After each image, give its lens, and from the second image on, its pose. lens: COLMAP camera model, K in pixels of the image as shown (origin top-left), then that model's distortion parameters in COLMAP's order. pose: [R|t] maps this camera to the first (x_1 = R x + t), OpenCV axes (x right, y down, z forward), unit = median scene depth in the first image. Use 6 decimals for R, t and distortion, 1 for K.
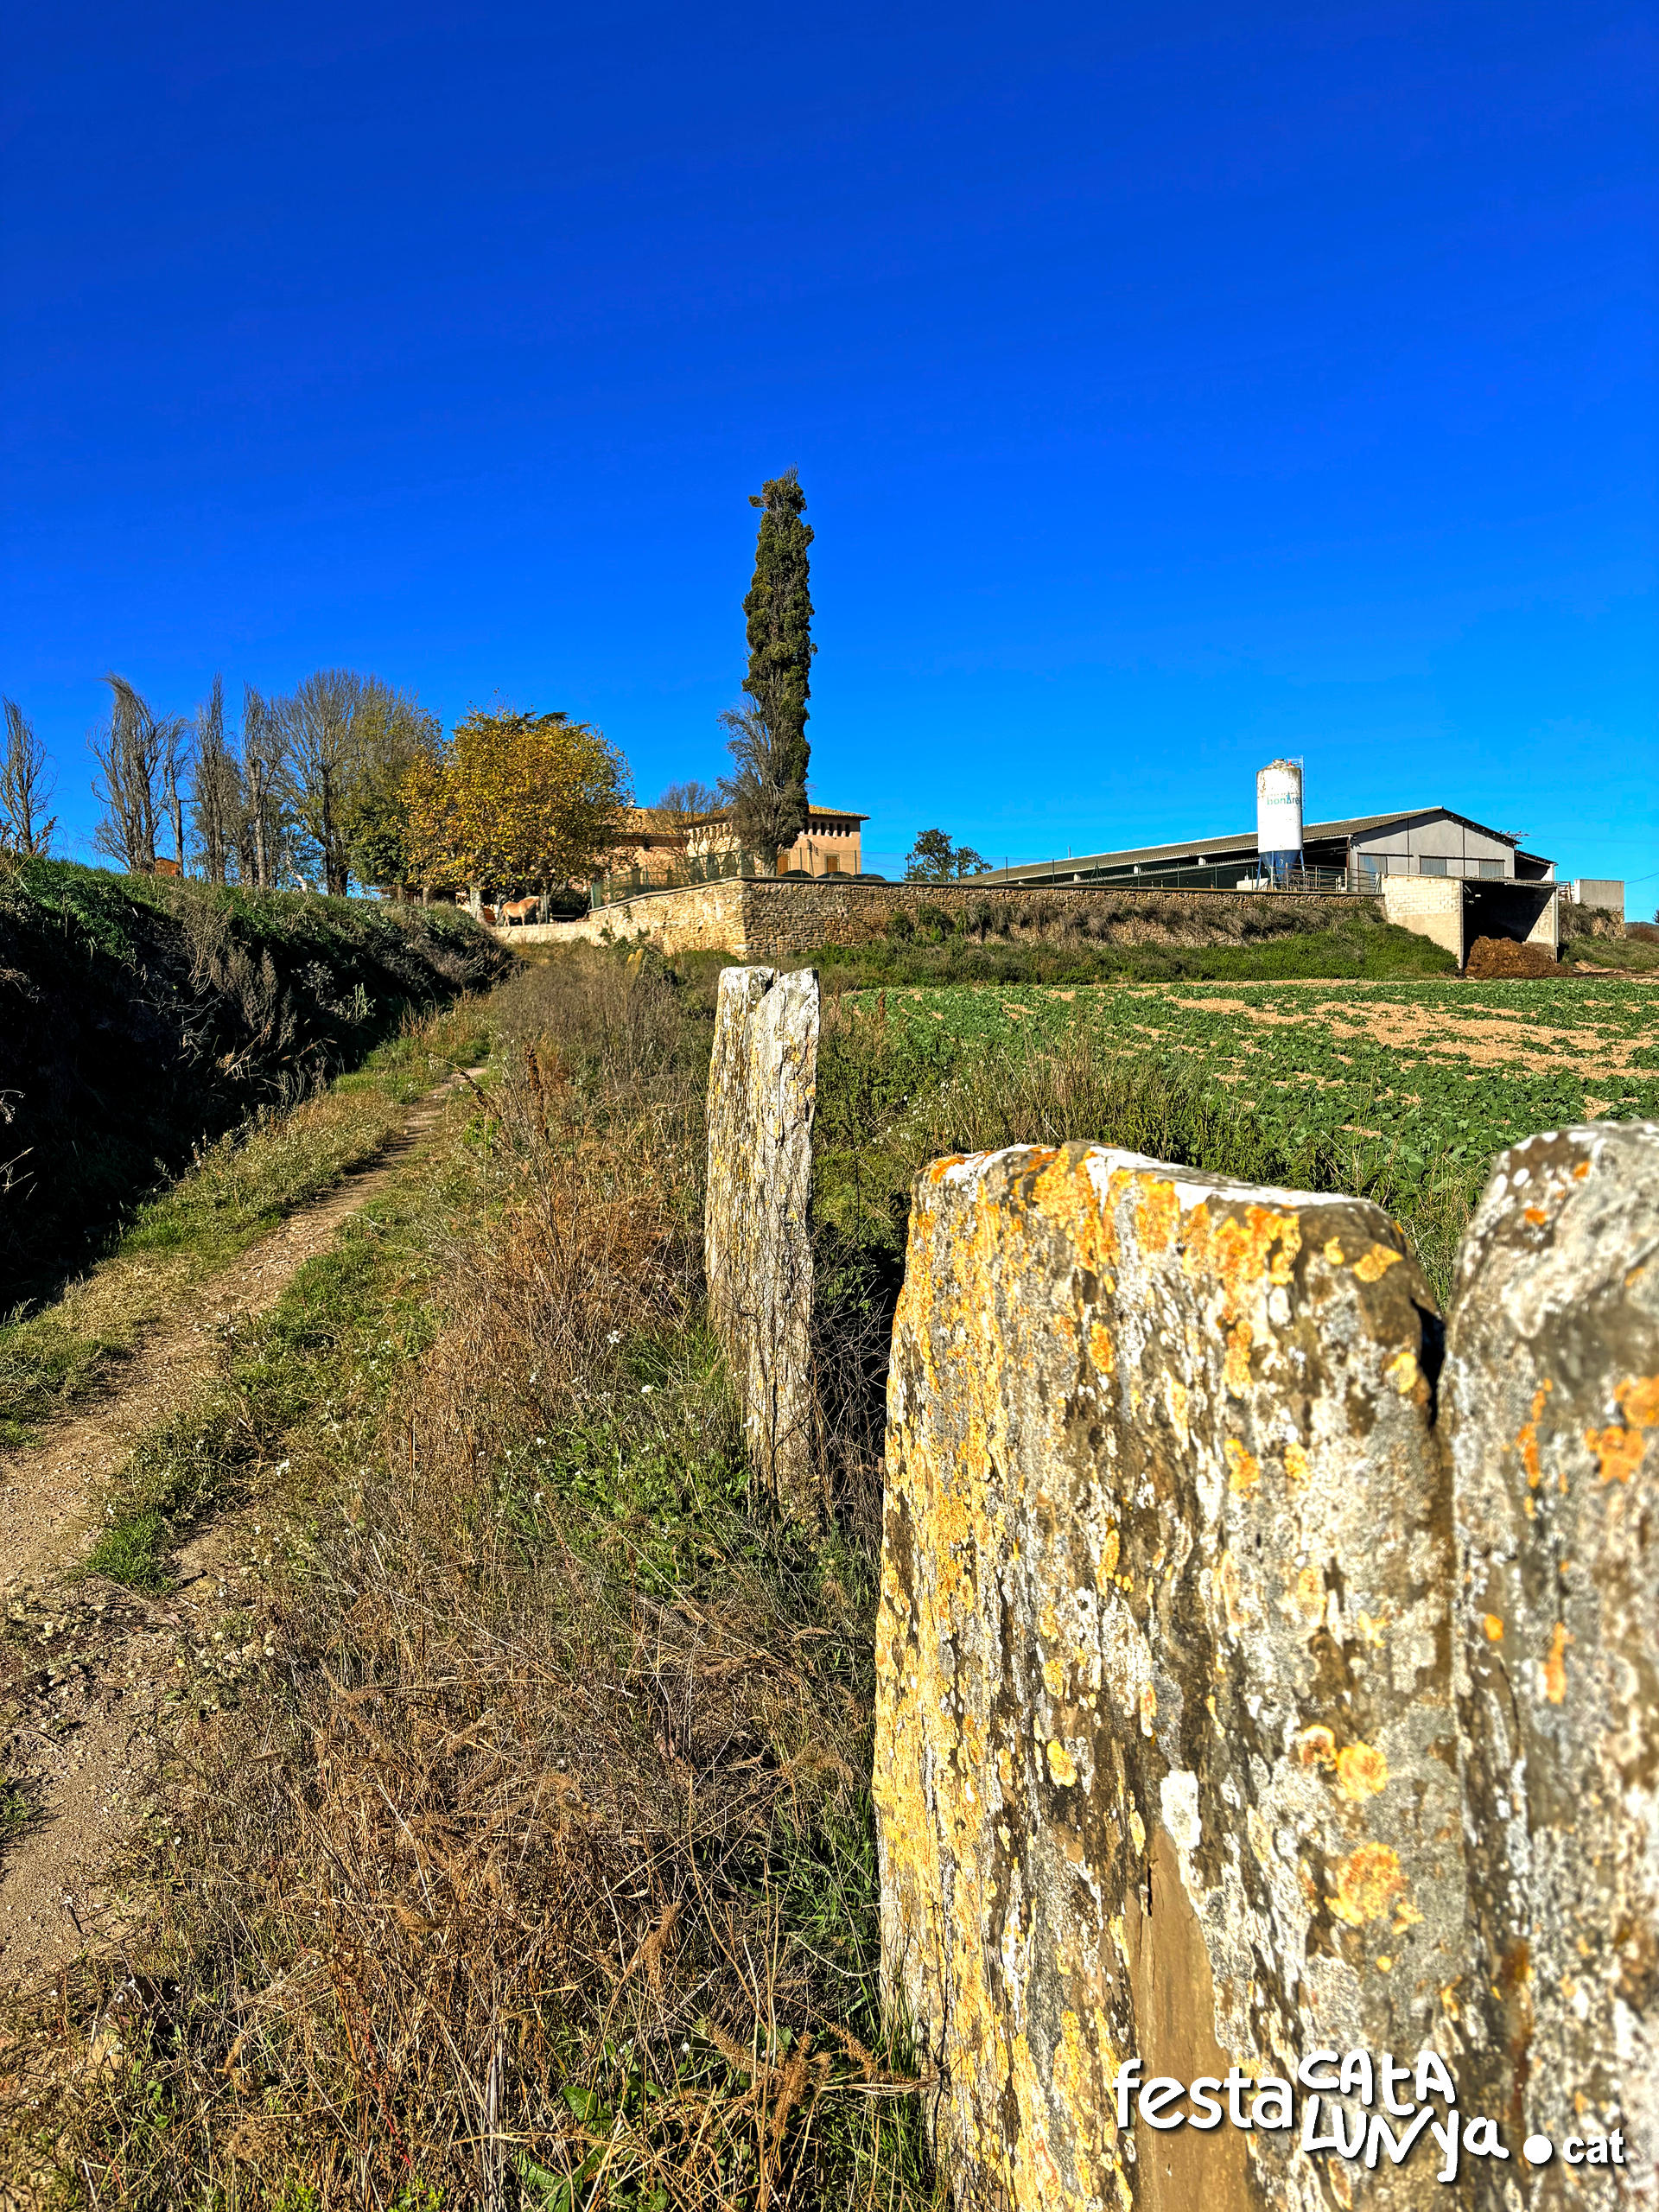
lens RADIAL K [[1678.9, 0, 827.6], [0, 1678.9, 1111.4], [0, 0, 1]] dist [0.036653, -0.038487]
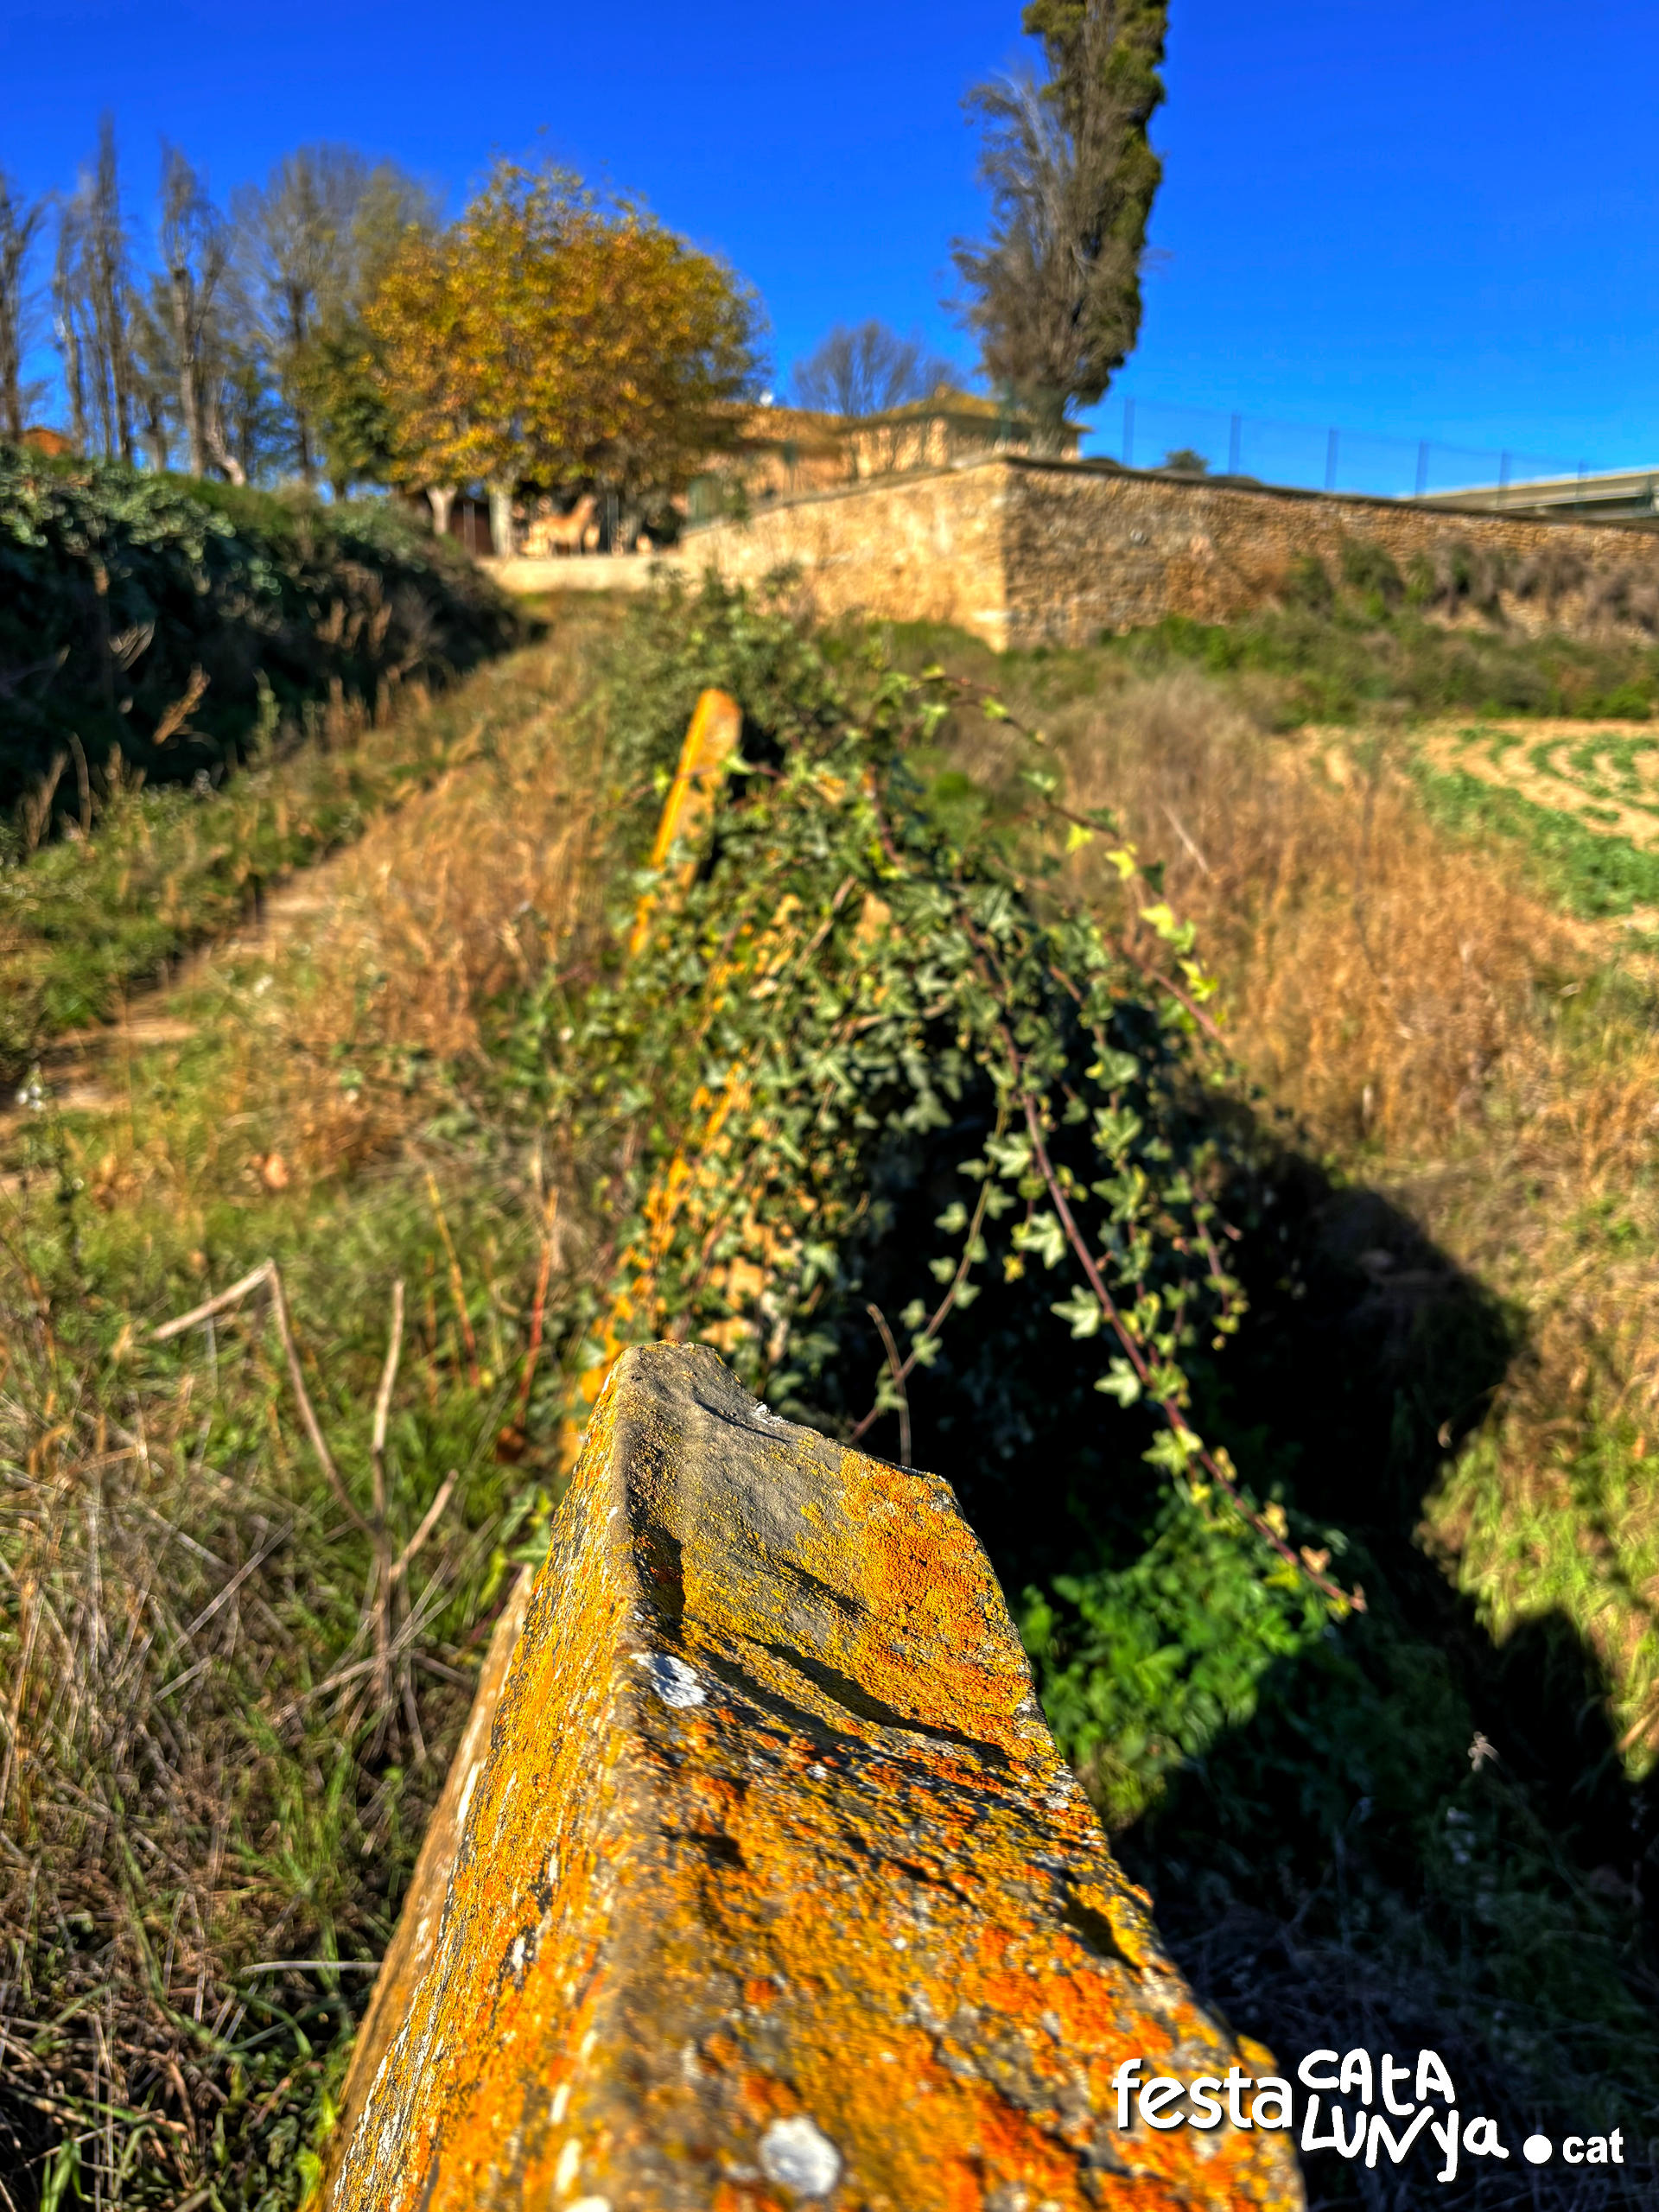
lens RADIAL K [[1678.9, 0, 827.5], [0, 1678.9, 1098.0], [0, 0, 1]] dist [0.036653, -0.038487]
pose [[0.996241, 0.064124, -0.058249, -0.054153], [-0.052404, 0.981490, 0.184202, -0.044924], [0.068982, -0.180457, 0.981161, 0.460590]]
